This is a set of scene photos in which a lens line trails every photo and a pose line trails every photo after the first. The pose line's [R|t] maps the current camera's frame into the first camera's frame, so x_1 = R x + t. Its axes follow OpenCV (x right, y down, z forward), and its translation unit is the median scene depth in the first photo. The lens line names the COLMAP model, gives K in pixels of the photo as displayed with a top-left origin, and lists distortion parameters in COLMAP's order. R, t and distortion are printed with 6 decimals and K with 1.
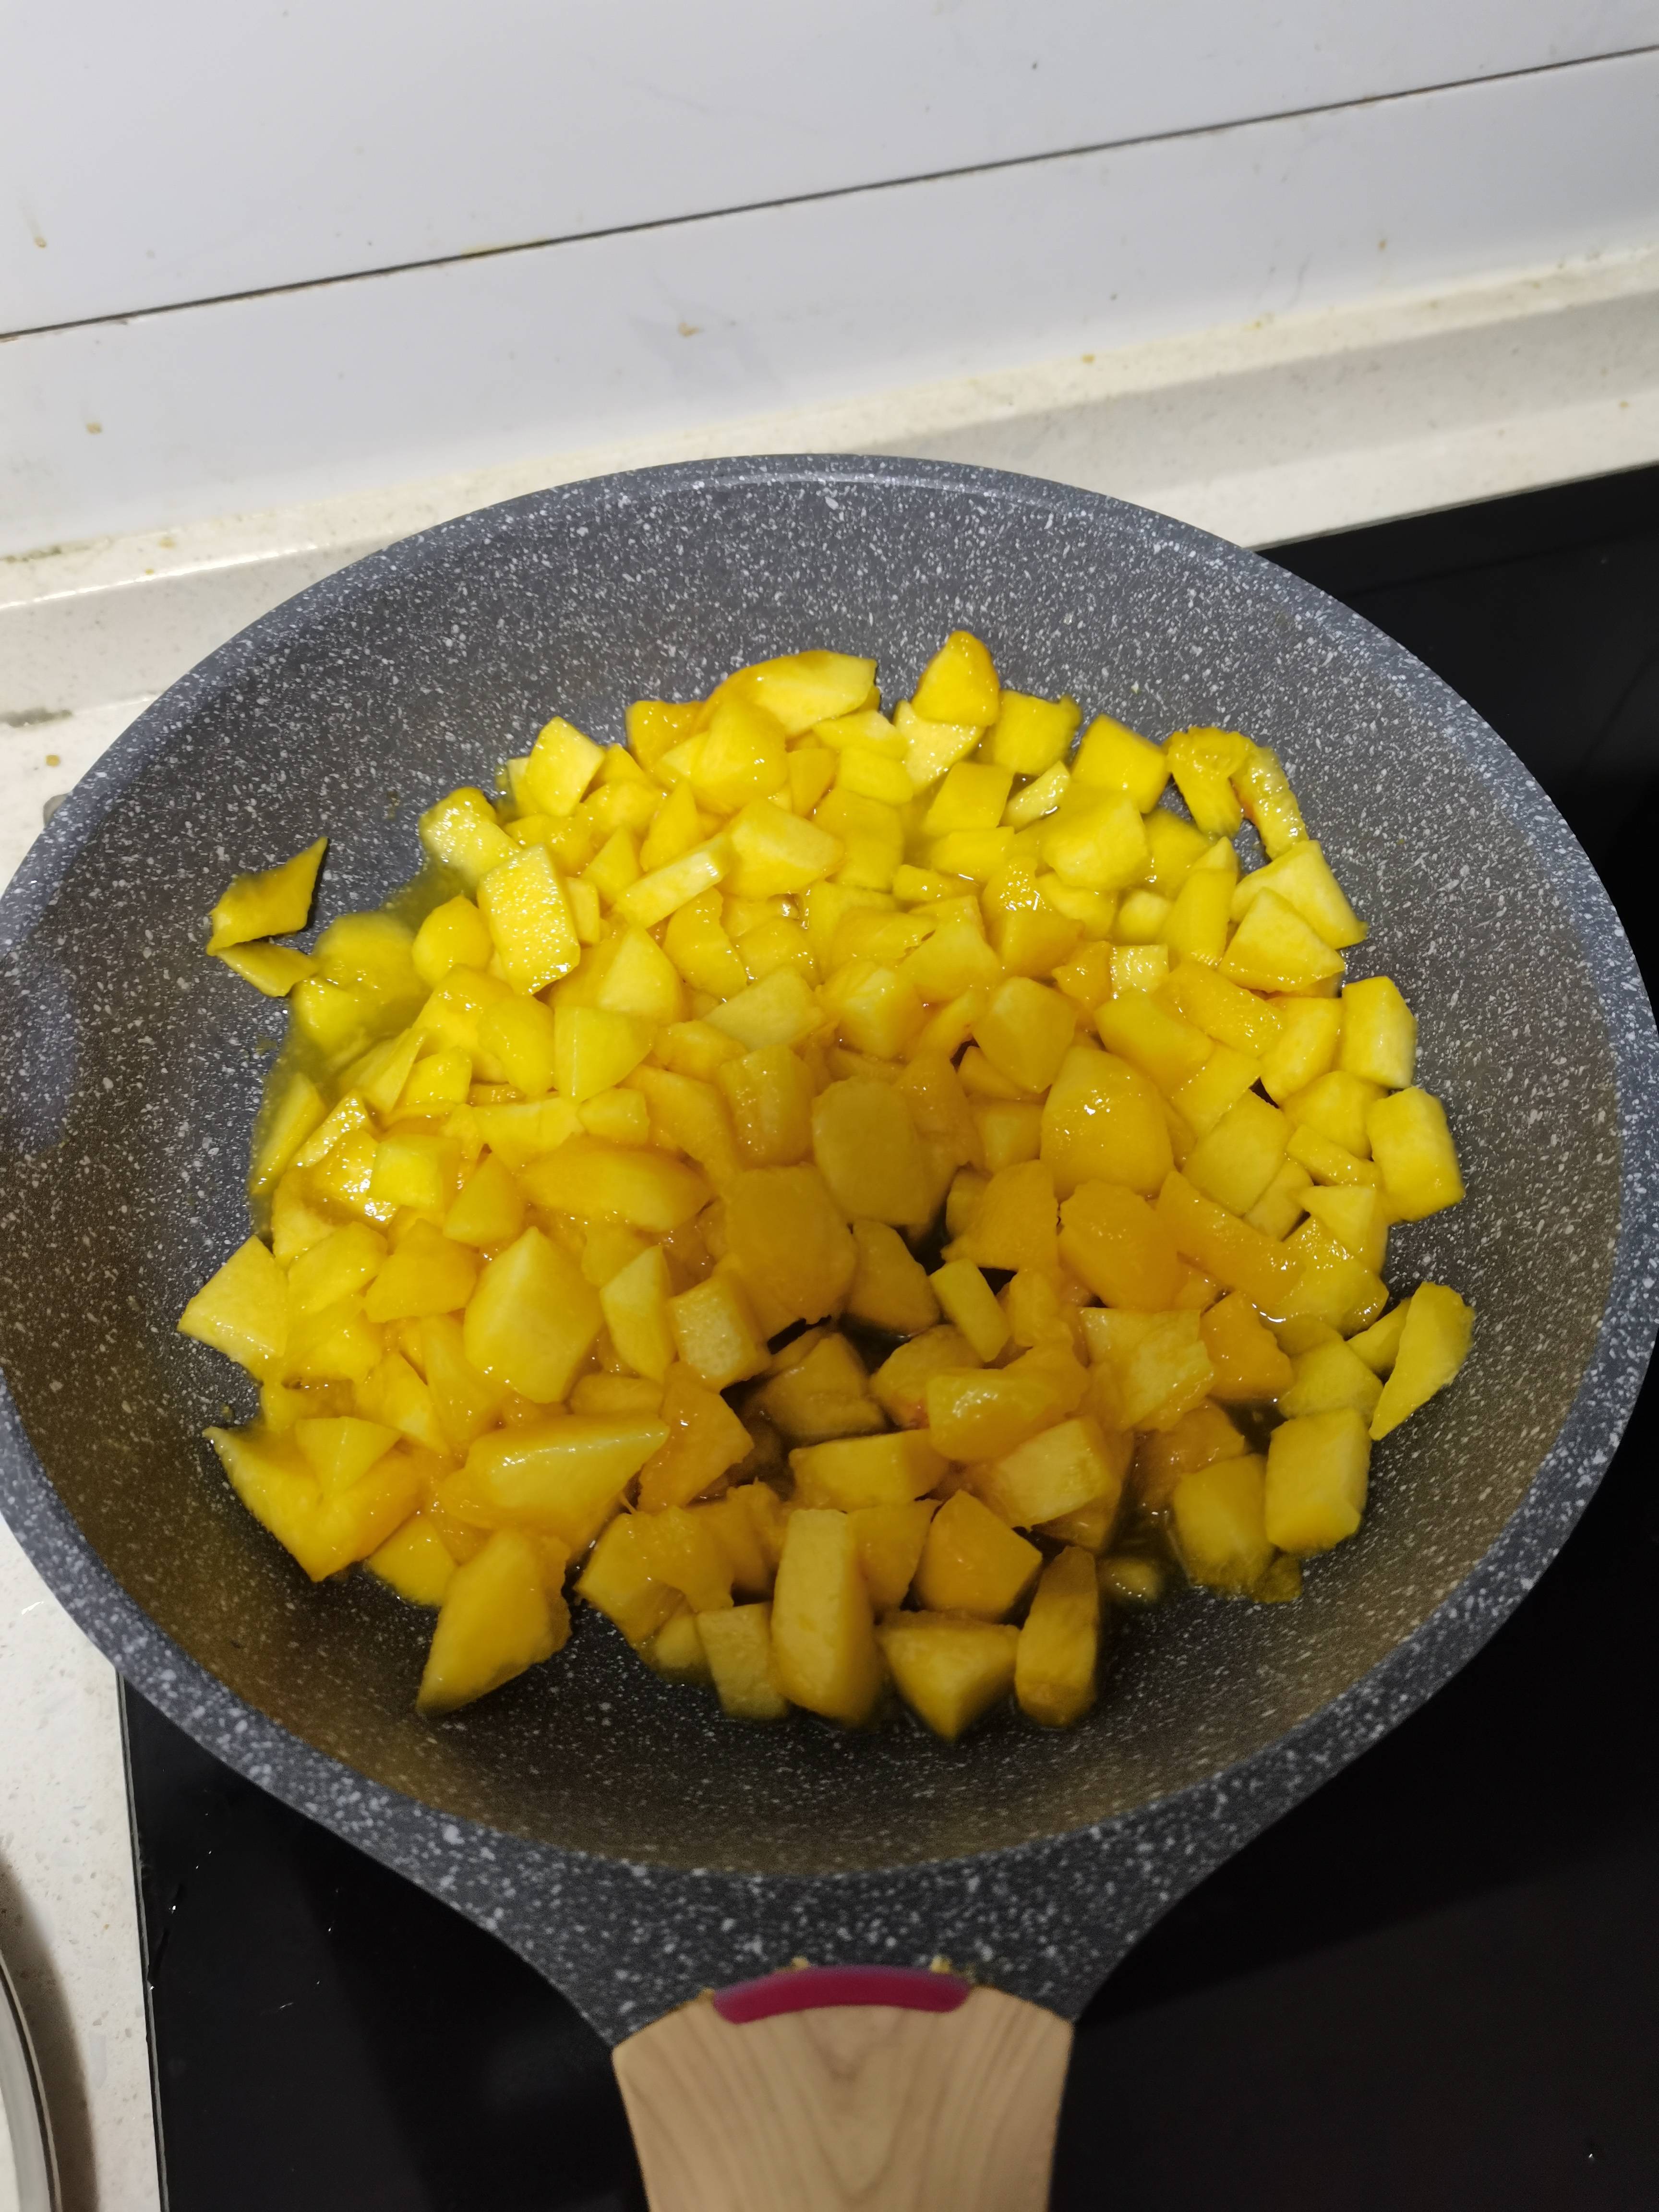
lens RADIAL K [[1701.1, 0, 804.7], [0, 1701.1, 1105.6], [0, 0, 1]] dist [0.072248, -0.125360]
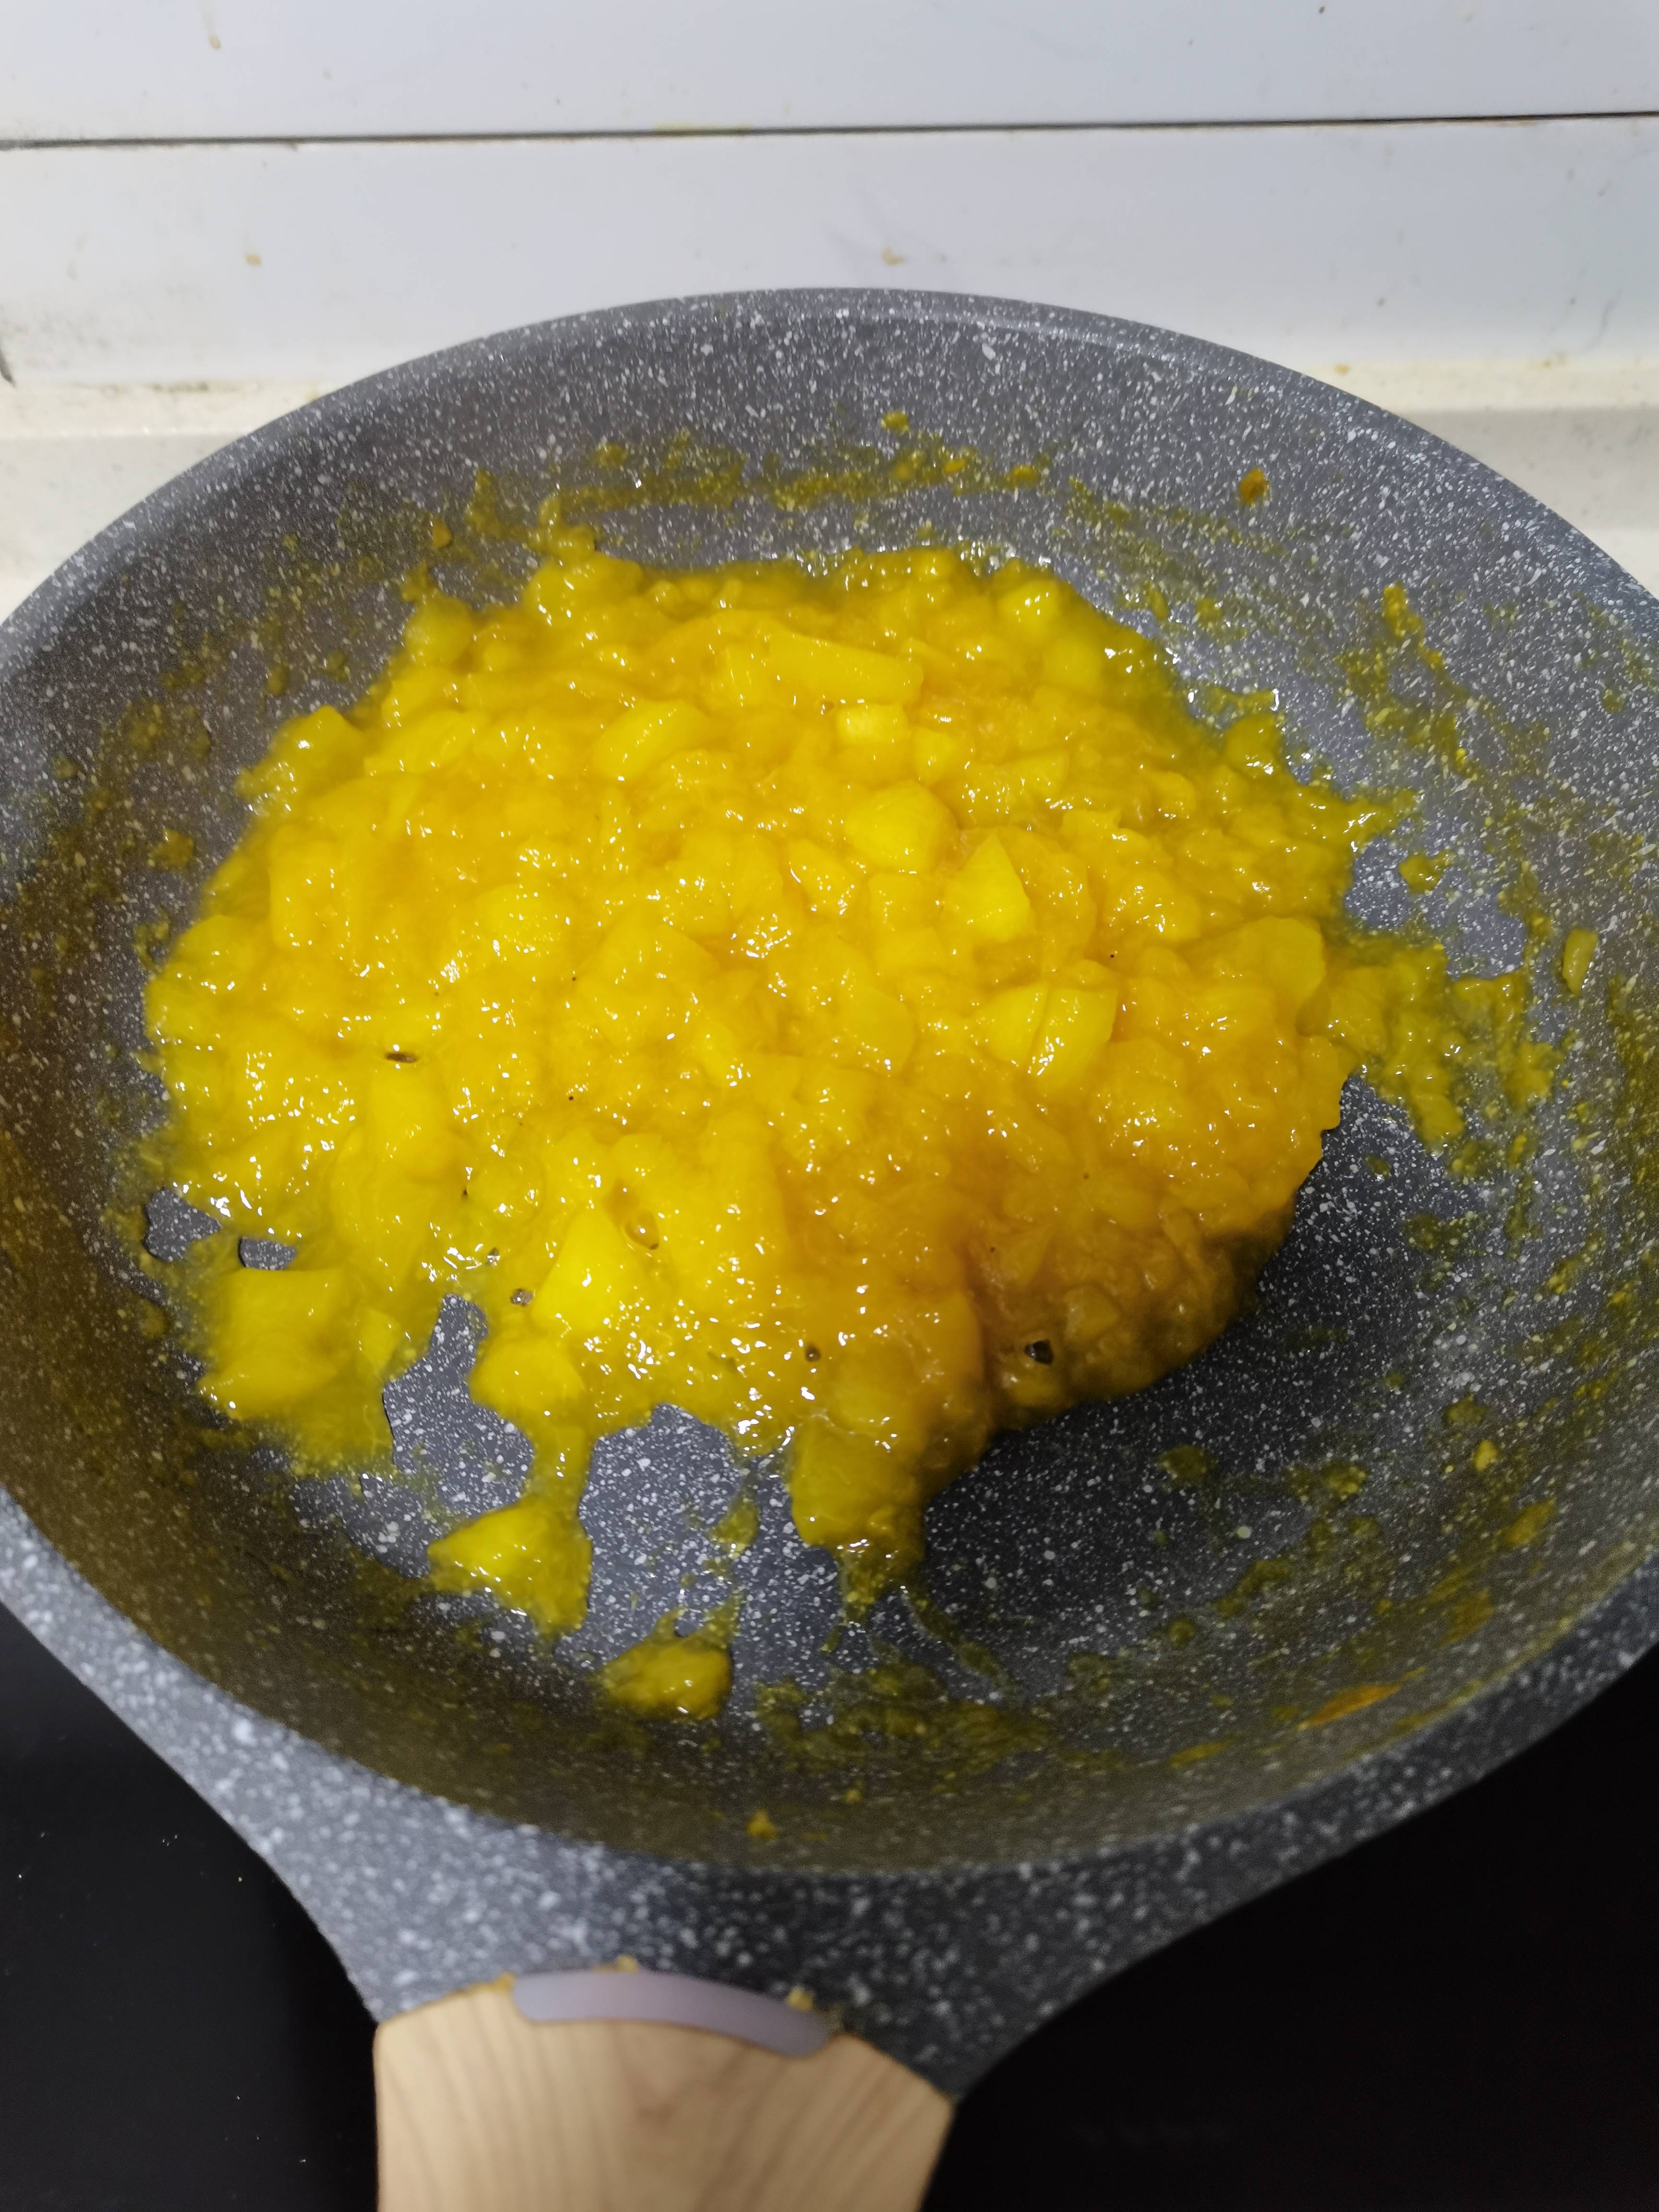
lens RADIAL K [[1701.1, 0, 804.7], [0, 1701.1, 1105.6], [0, 0, 1]] dist [0.072248, -0.125360]
pose [[0.986283, 0.145321, -0.078278, 0.054006], [-0.146925, 0.989032, -0.015110, 0.068902], [0.075224, 0.026404, 0.996817, 0.131649]]
